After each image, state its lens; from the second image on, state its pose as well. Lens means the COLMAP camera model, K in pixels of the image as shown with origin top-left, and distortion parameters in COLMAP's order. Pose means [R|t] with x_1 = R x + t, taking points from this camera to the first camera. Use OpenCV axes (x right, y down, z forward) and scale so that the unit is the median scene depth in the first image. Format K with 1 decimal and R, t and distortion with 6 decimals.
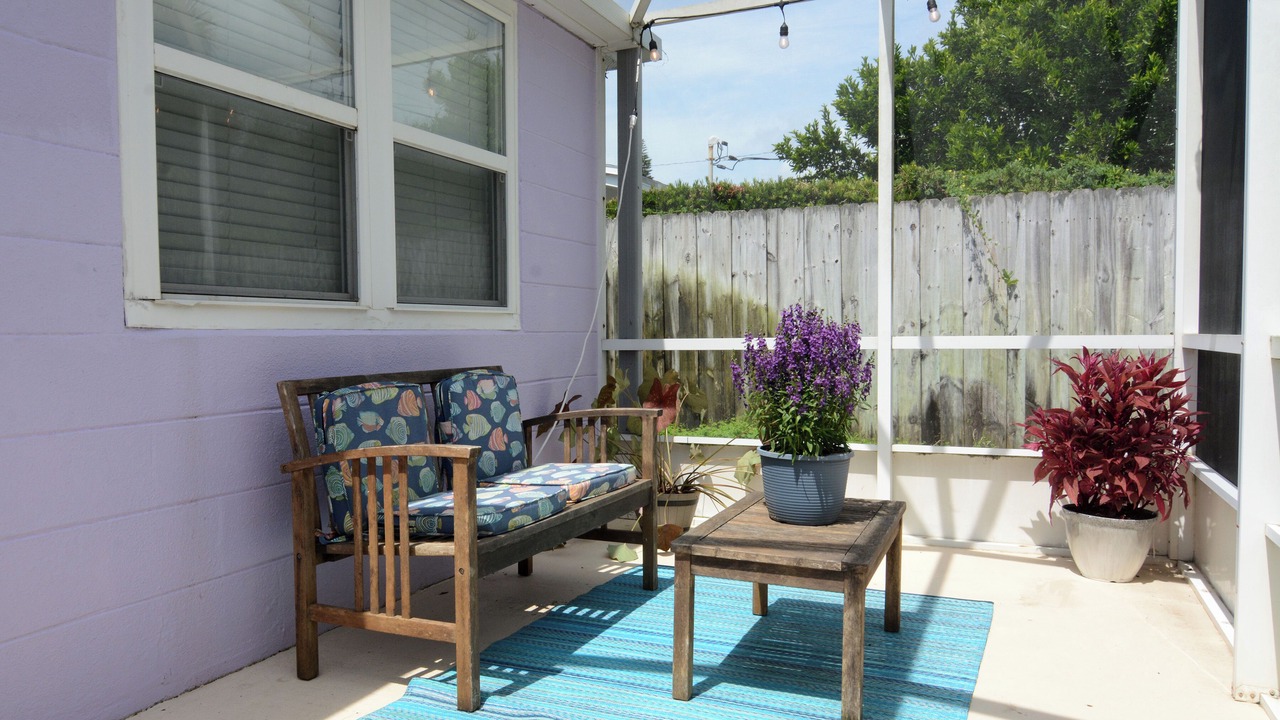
lens RADIAL K [[984.7, 0, 640.0], [0, 984.7, 360.0], [0, 0, 1]] dist [0.000261, 0.000217]
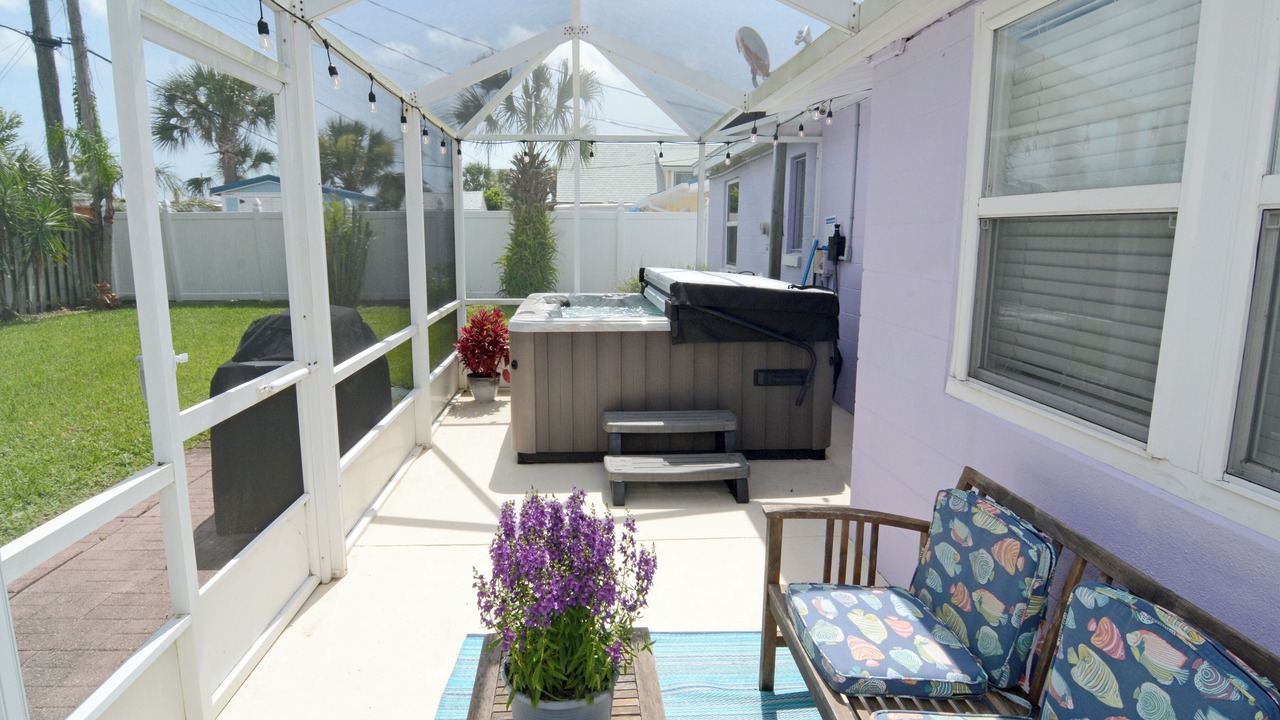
lens RADIAL K [[660.2, 0, 640.0], [0, 660.2, 360.0], [0, 0, 1]] dist [-0.002062, -0.013271]
pose [[-0.890747, 0.080891, -0.447243, 0.268183], [-0.018292, 0.976856, 0.213113, -0.217835], [0.454131, 0.198011, -0.868652, 1.232178]]
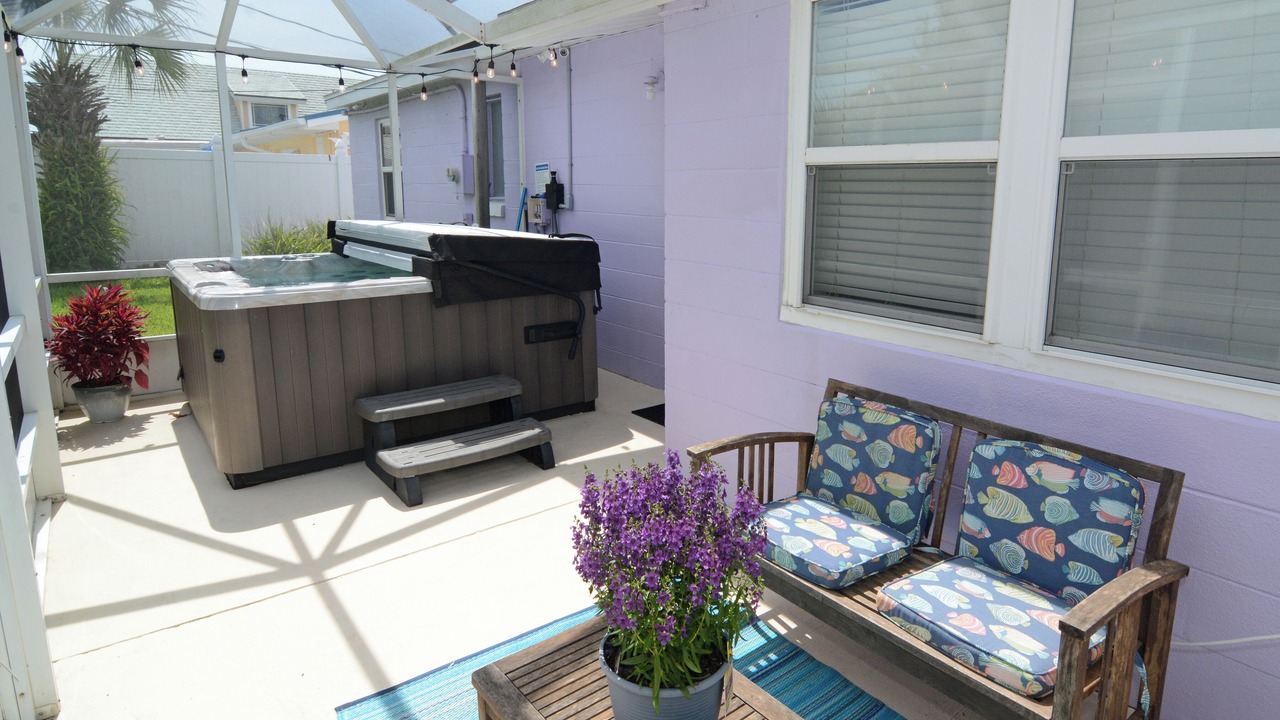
lens RADIAL K [[696.0, 0, 707.5], [0, 696.0, 328.0], [0, 0, 1]] dist [0.009986, -0.016565]
pose [[-0.449342, 0.171833, -0.876679, 0.458139], [-0.037475, 0.976838, 0.210673, -0.203338], [0.892574, 0.127517, -0.432495, 1.047814]]
